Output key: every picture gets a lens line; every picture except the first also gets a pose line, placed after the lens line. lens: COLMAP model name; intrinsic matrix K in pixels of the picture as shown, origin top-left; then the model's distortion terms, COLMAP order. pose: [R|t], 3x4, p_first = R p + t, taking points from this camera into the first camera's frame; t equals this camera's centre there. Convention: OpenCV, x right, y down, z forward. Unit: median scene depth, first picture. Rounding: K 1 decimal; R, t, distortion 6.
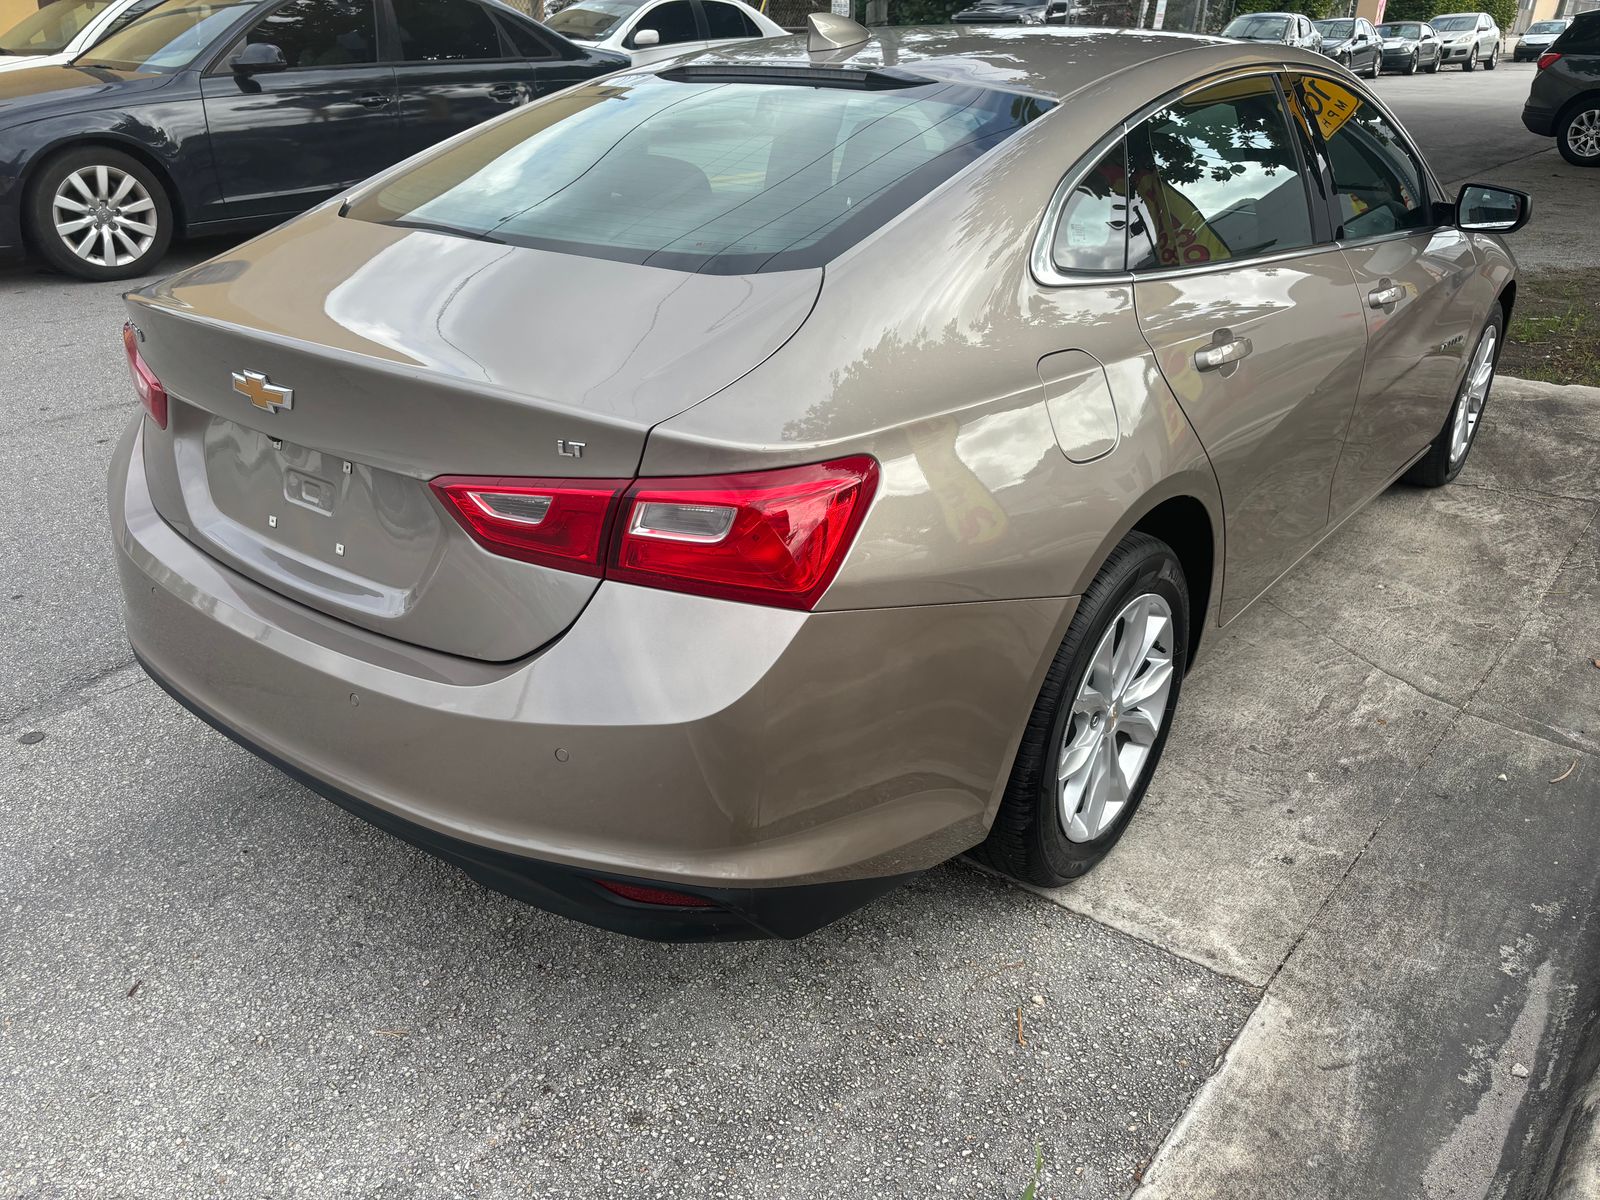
lens RADIAL K [[1212.3, 0, 794.6], [0, 1212.3, 606.2], [0, 0, 1]] dist [0.043047, -0.042081]
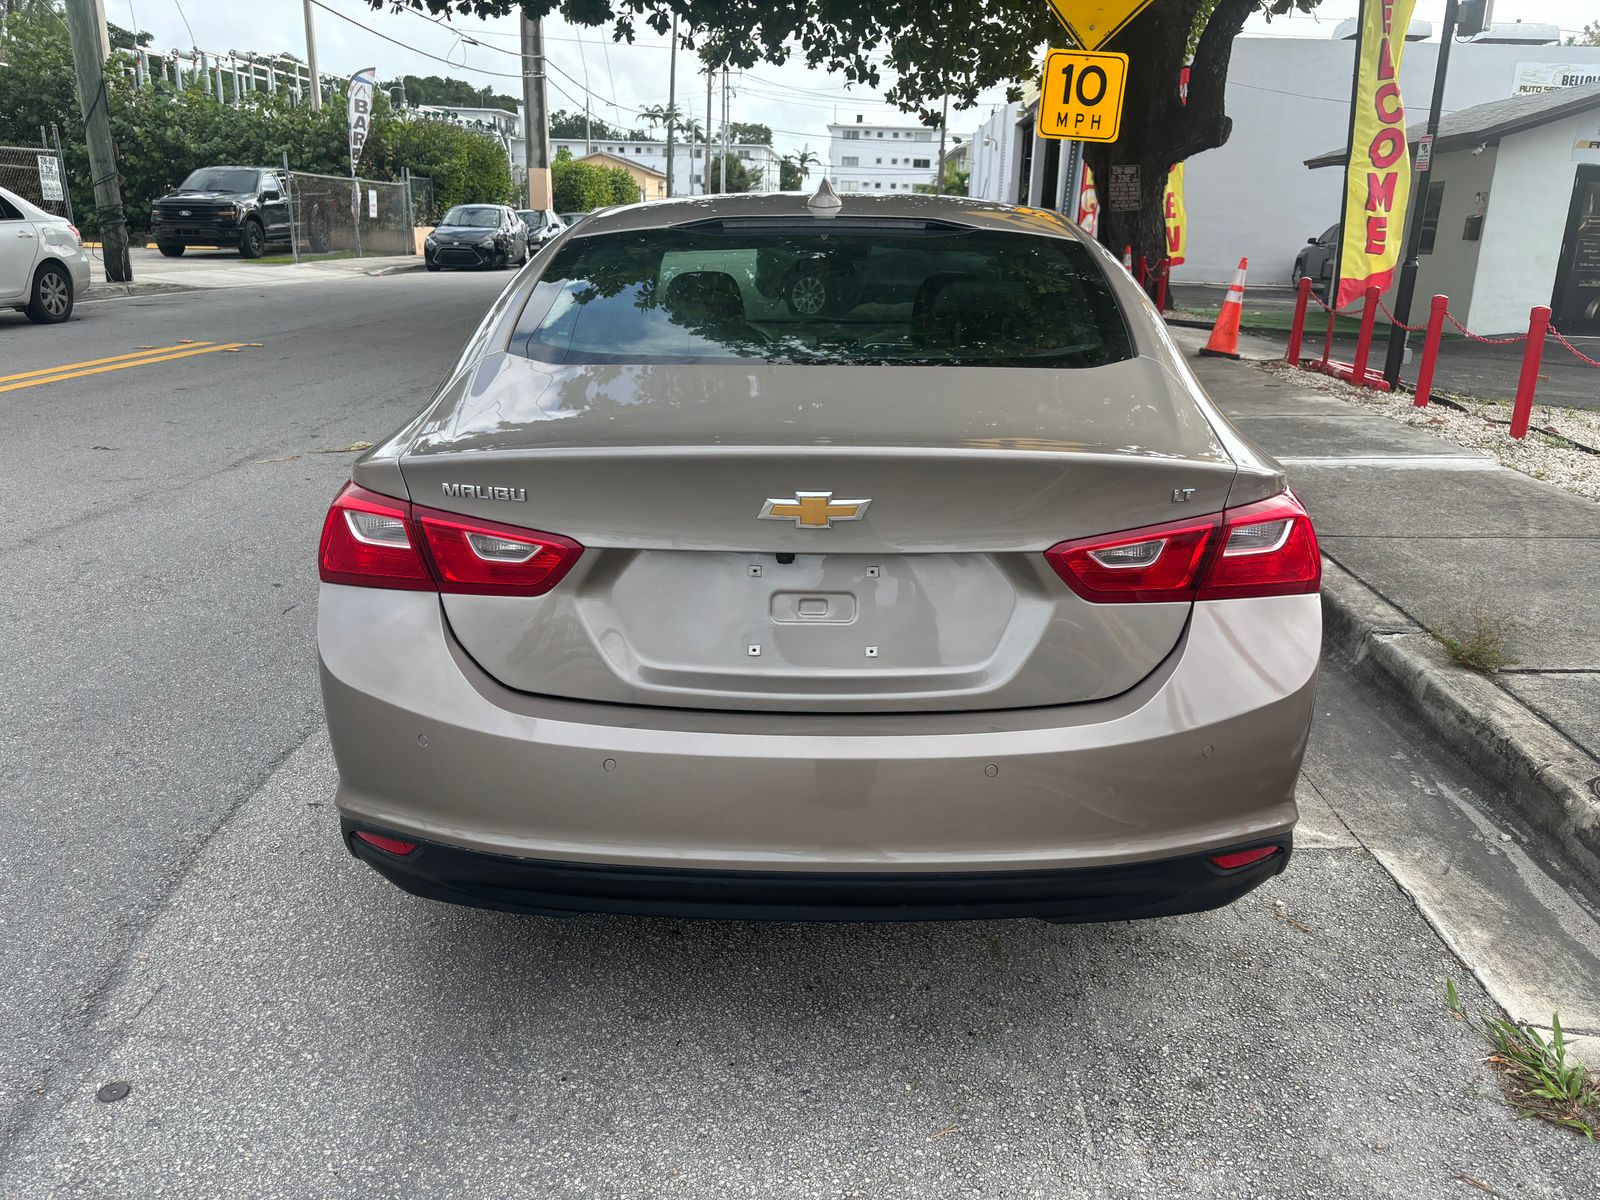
lens RADIAL K [[1212.3, 0, 801.5], [0, 1212.3, 605.3], [0, 0, 1]] dist [0.043047, -0.042081]
pose [[0.801313, -0.178901, 0.570869, -0.753085], [0.254262, 0.965610, -0.054295, -0.033507], [-0.541524, 0.188658, 0.819244, 0.136821]]
